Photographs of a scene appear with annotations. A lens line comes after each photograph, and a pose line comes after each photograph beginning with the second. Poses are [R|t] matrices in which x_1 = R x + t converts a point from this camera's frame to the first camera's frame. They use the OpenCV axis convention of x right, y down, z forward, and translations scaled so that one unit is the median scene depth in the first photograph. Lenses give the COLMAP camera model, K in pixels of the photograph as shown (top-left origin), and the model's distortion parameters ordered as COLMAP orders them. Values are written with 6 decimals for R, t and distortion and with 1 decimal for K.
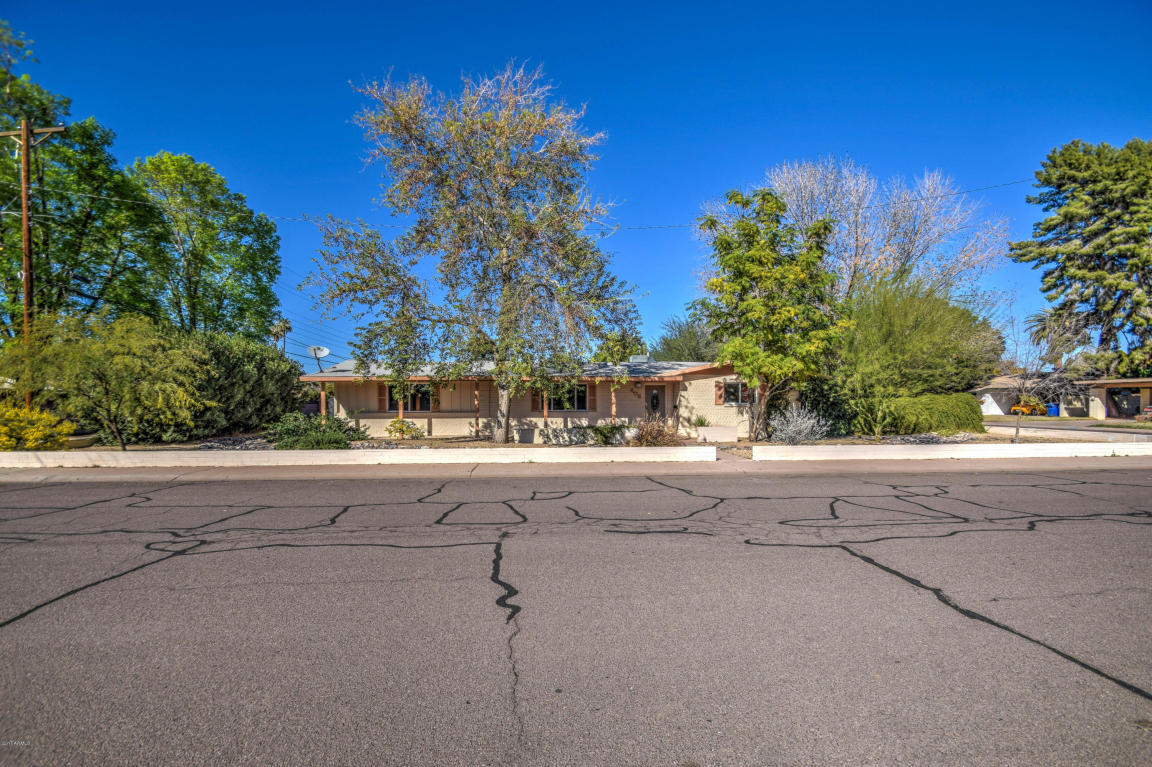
lens RADIAL K [[509.1, 0, 570.5], [0, 509.1, 394.1], [0, 0, 1]] dist [0.000716, -0.001176]
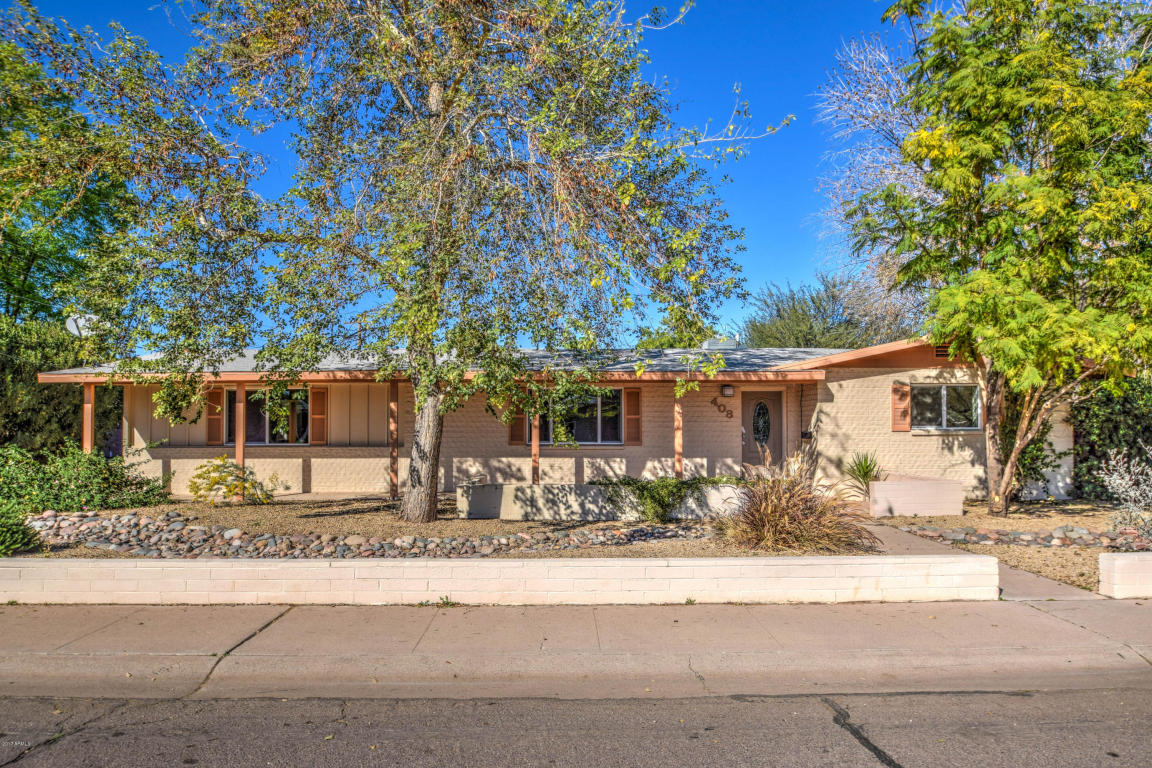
lens RADIAL K [[738.8, 0, 576.7], [0, 738.8, 384.9], [0, 0, 1]] dist [-0.009740, -0.000975]
pose [[0.999226, -0.001788, -0.039309, 0.016576], [0.000236, 0.999222, -0.039450, 0.004950], [0.039349, 0.039410, 0.998448, 0.303893]]
